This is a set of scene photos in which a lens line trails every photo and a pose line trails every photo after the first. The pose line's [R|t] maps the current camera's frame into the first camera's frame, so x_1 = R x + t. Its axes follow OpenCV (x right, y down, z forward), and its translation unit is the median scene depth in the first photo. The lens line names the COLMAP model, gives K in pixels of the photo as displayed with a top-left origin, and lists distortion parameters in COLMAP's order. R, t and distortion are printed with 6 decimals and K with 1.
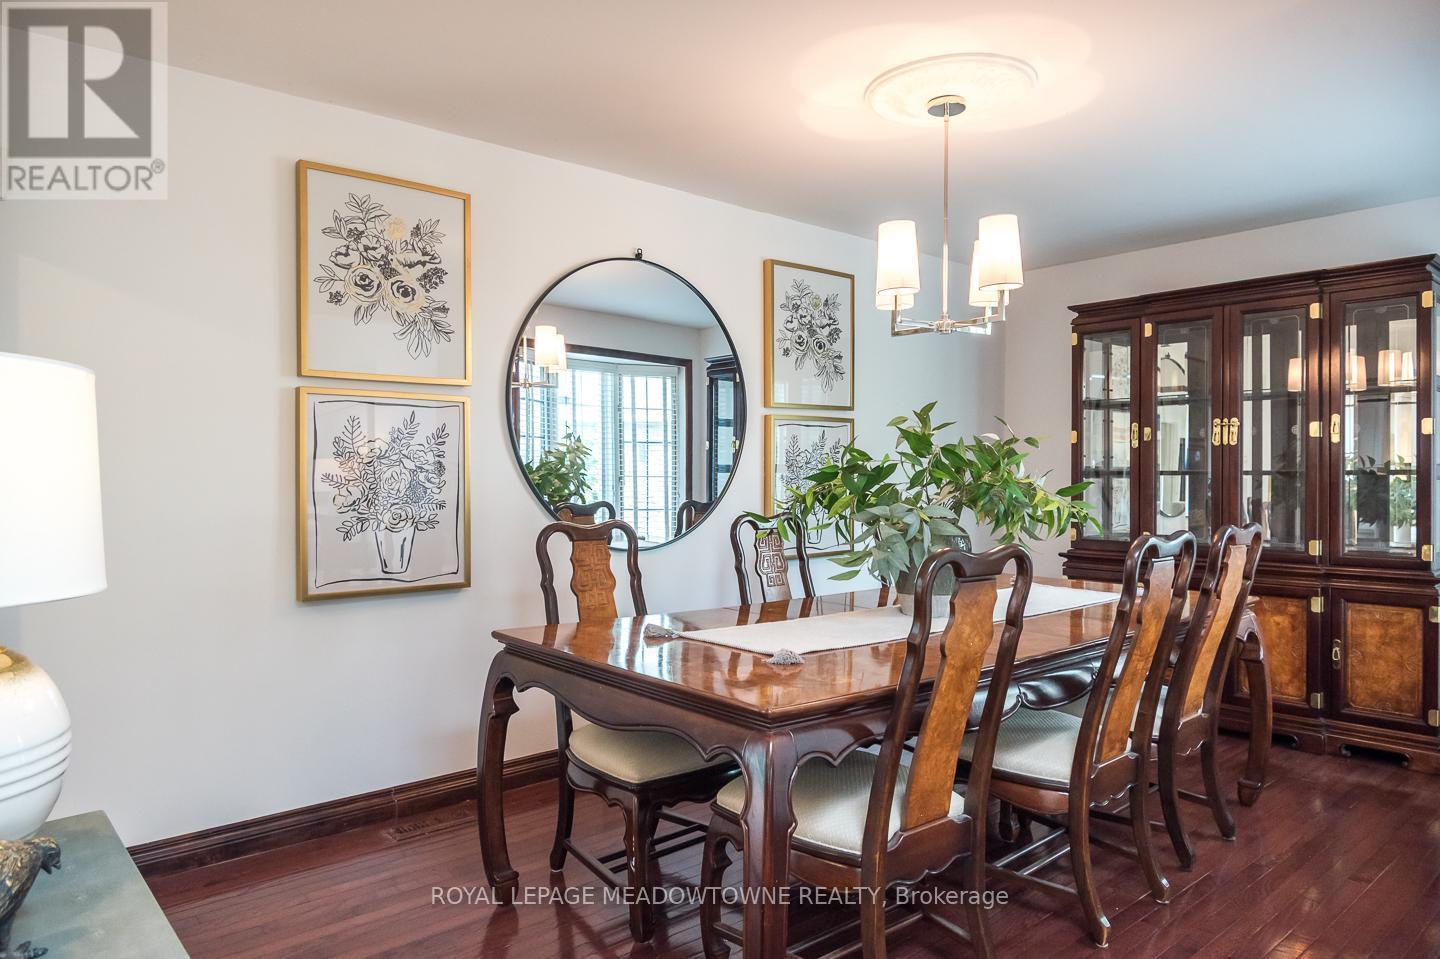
lens RADIAL K [[950.1, 0, 720.0], [0, 950.1, 479.5], [0, 0, 1]] dist [-0.003378, -0.021305]
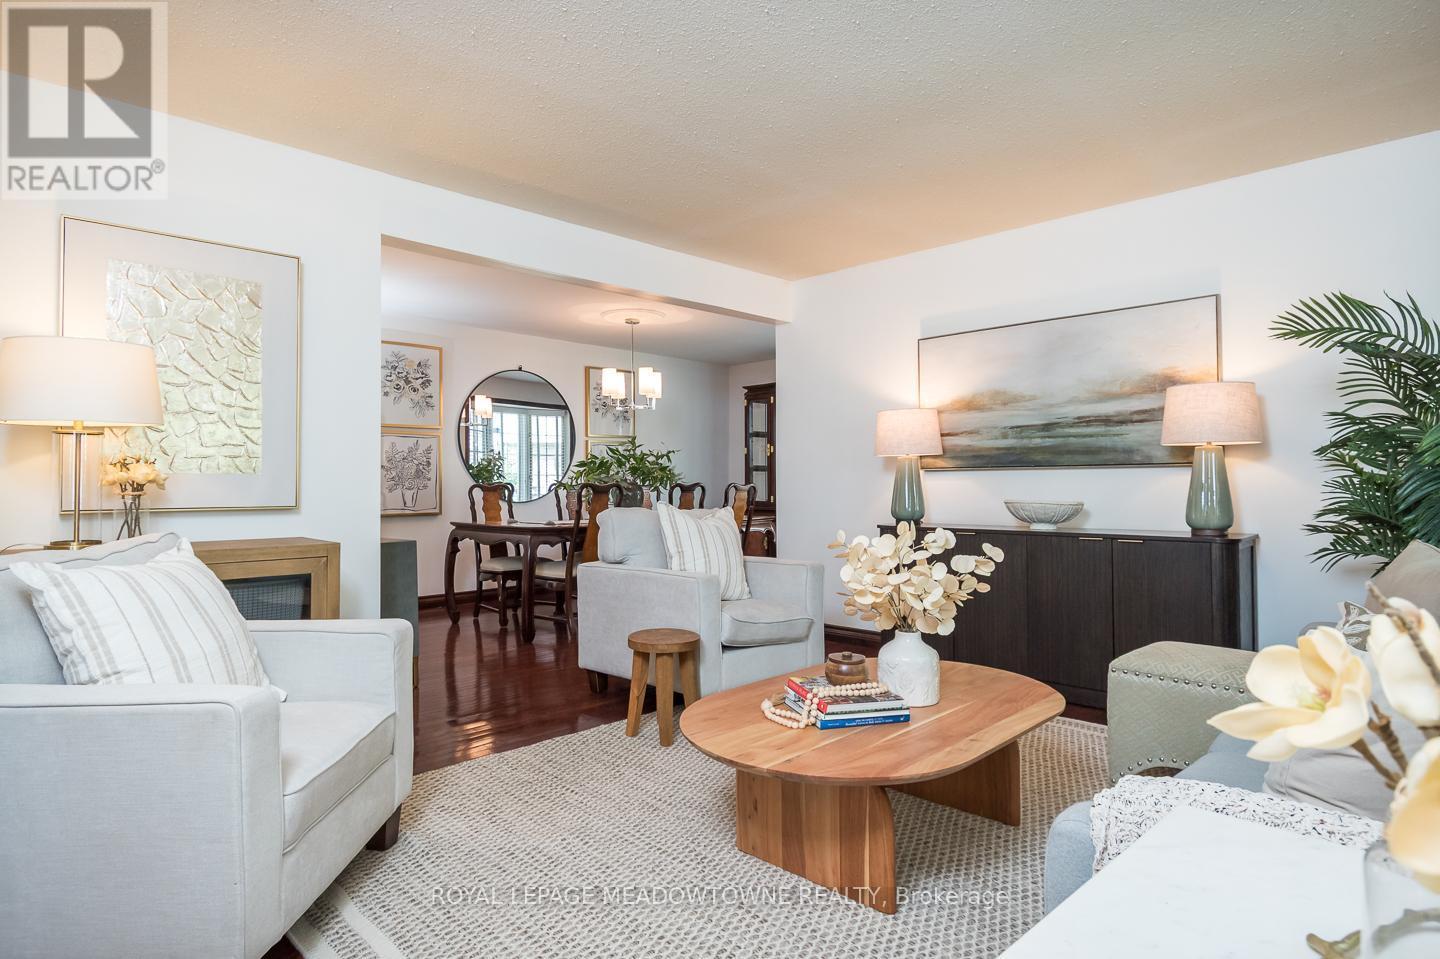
lens RADIAL K [[833.0, 0, 720.0], [0, 833.0, 479.5], [0, 0, 1]] dist [-0.001589, -0.000637]
pose [[0.997682, -0.002642, 0.067995, 0.294648], [0.003554, 0.999905, -0.013304, 0.059128], [-0.067953, 0.013514, 0.997597, -1.147539]]
